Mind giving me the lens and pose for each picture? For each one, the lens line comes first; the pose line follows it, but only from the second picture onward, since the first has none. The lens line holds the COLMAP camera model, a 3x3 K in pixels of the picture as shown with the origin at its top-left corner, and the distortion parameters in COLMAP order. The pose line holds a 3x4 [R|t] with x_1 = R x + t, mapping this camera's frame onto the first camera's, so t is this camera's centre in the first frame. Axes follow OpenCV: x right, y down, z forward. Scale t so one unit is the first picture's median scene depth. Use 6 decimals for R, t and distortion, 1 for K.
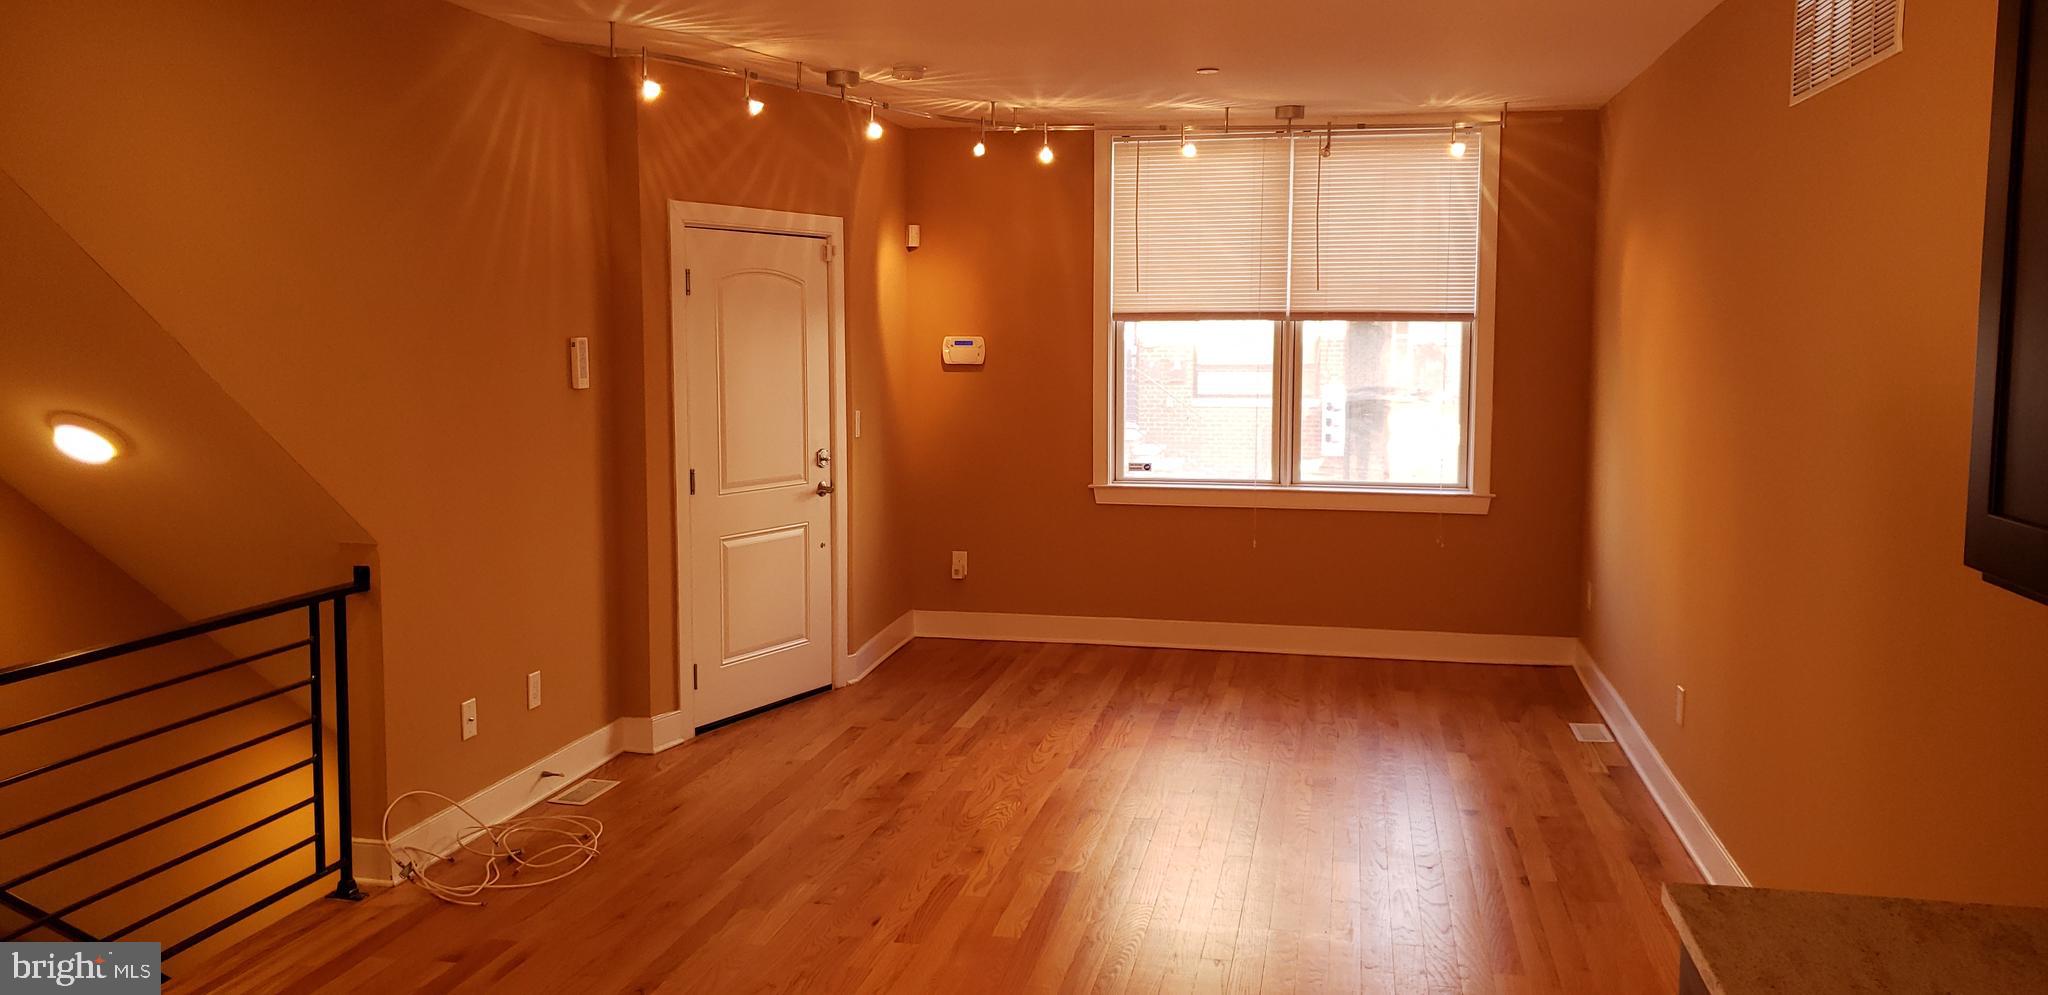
lens RADIAL K [[1595.5, 0, 1021.7], [0, 1595.5, 491.1], [0, 0, 1]] dist [0.210088, -0.563690]
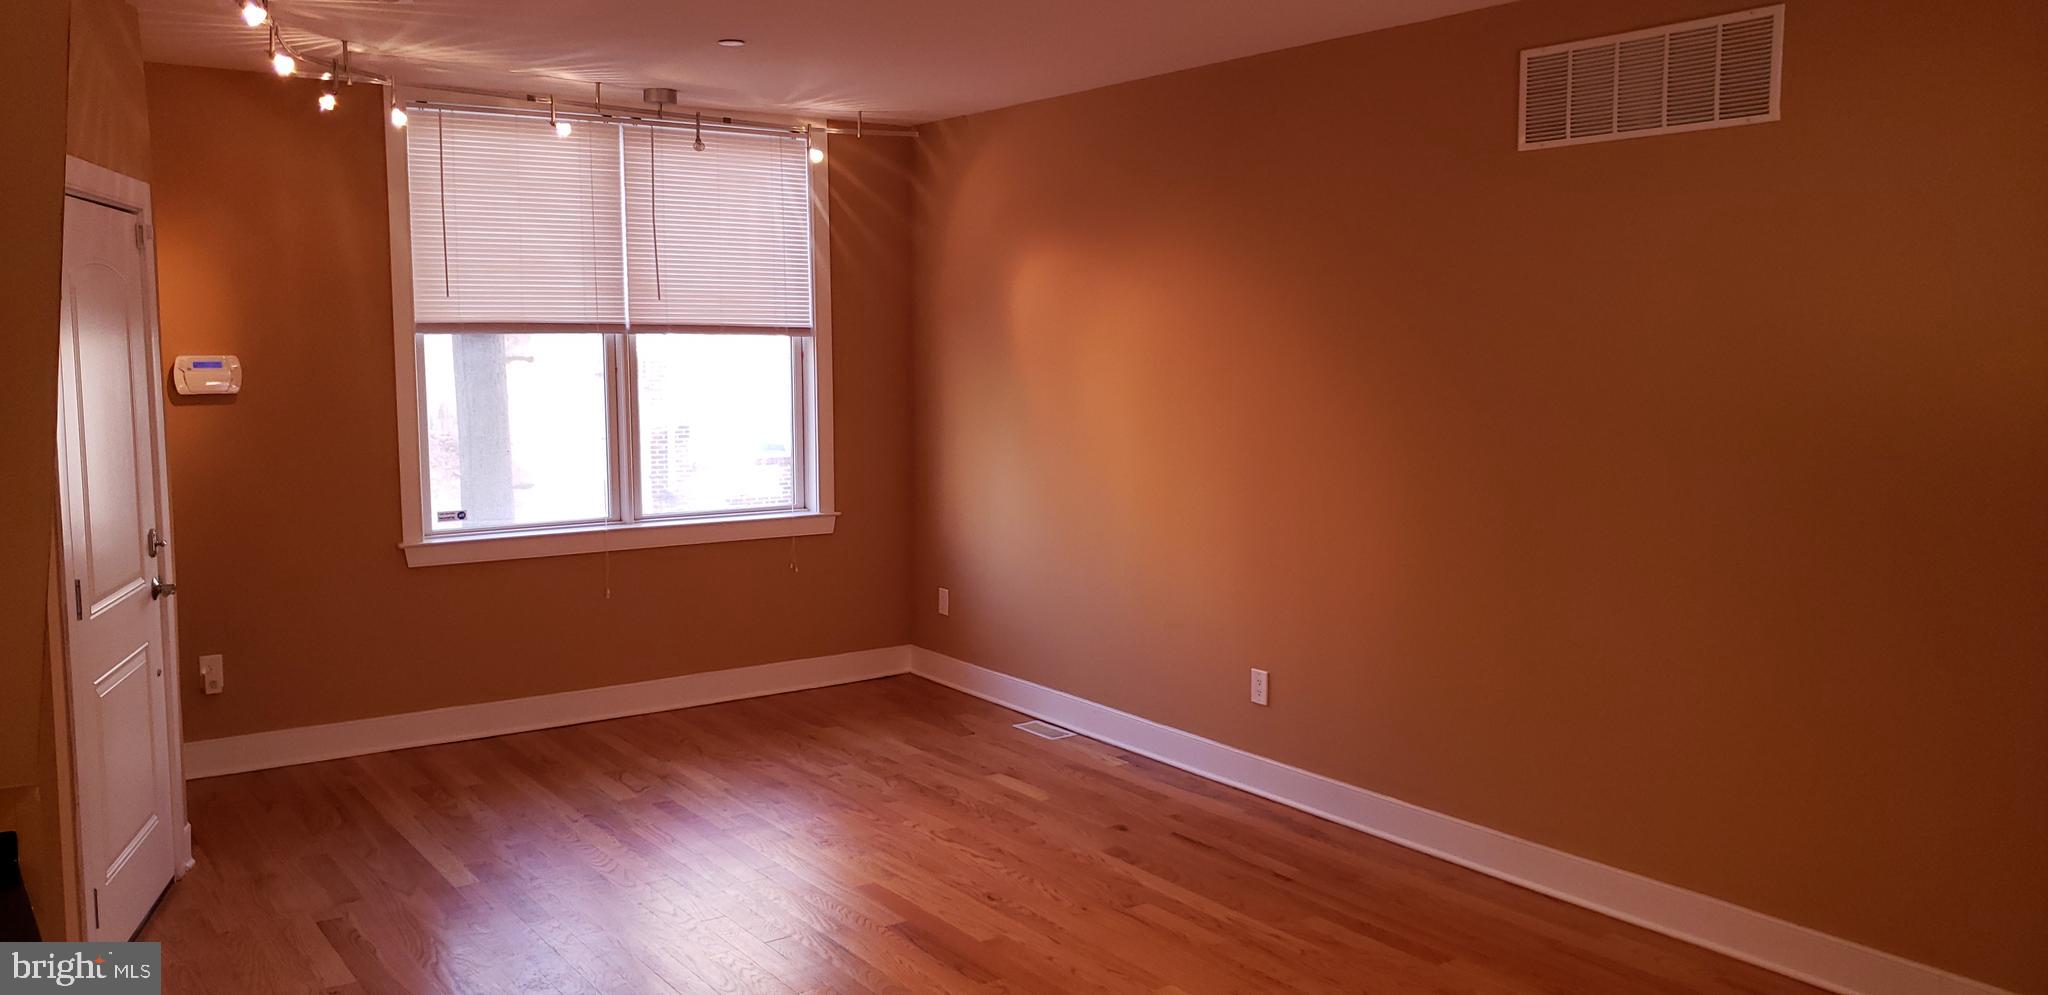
lens RADIAL K [[1595.5, 0, 1021.7], [0, 1595.5, 491.1], [0, 0, 1]] dist [0.210088, -0.563690]
pose [[0.691373, -0.076320, 0.718456, -0.324978], [0.080096, 0.996372, 0.028766, -0.029365], [-0.718045, 0.037657, 0.694978, 0.243649]]
